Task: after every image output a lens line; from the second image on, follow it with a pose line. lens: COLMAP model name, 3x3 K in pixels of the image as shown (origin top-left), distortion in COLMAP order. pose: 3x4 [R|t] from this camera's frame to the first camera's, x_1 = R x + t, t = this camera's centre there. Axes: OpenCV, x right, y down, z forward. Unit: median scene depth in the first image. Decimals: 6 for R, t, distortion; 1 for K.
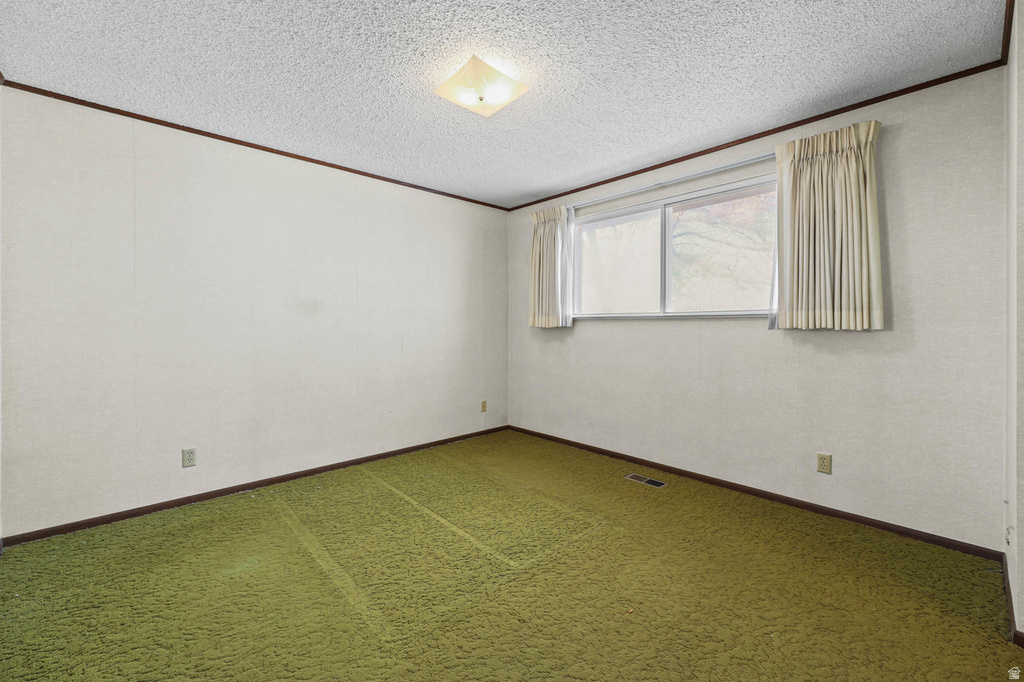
lens RADIAL K [[417.3, 0, 513.8], [0, 417.3, 316.6], [0, 0, 1]] dist [0.001697, 0.000256]
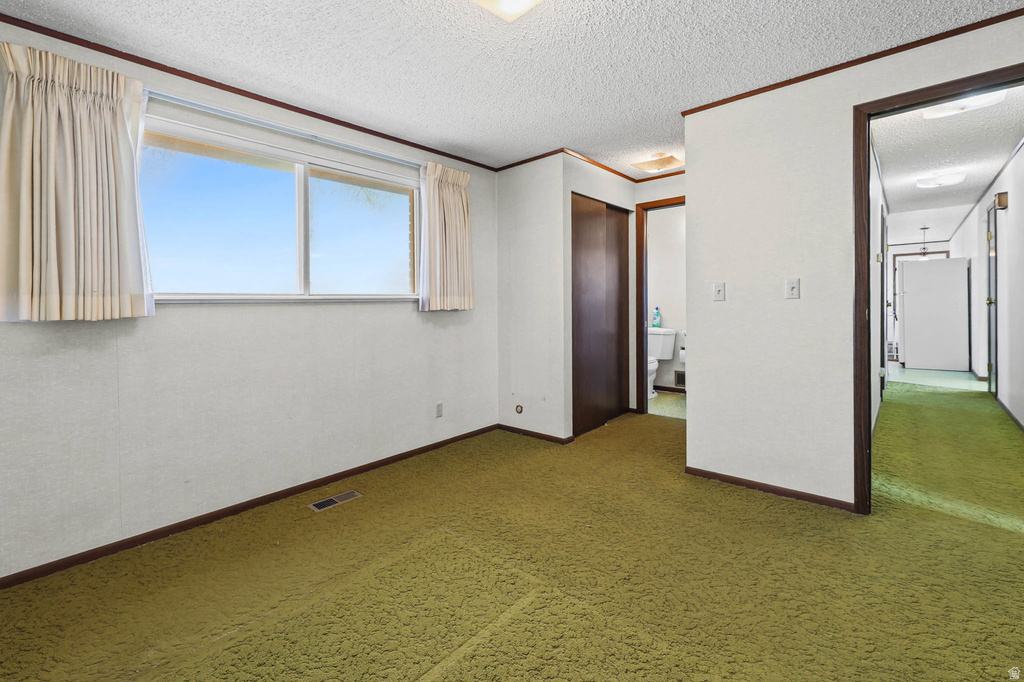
lens RADIAL K [[440.7, 0, 515.3], [0, 440.7, 301.7], [0, 0, 1]] dist [0.003010, 0.000296]
pose [[-0.093139, 0.009625, 0.995607, -0.564457], [0.000488, 0.999954, -0.009621, 0.013452], [-0.995653, -0.000410, -0.093139, 0.715765]]
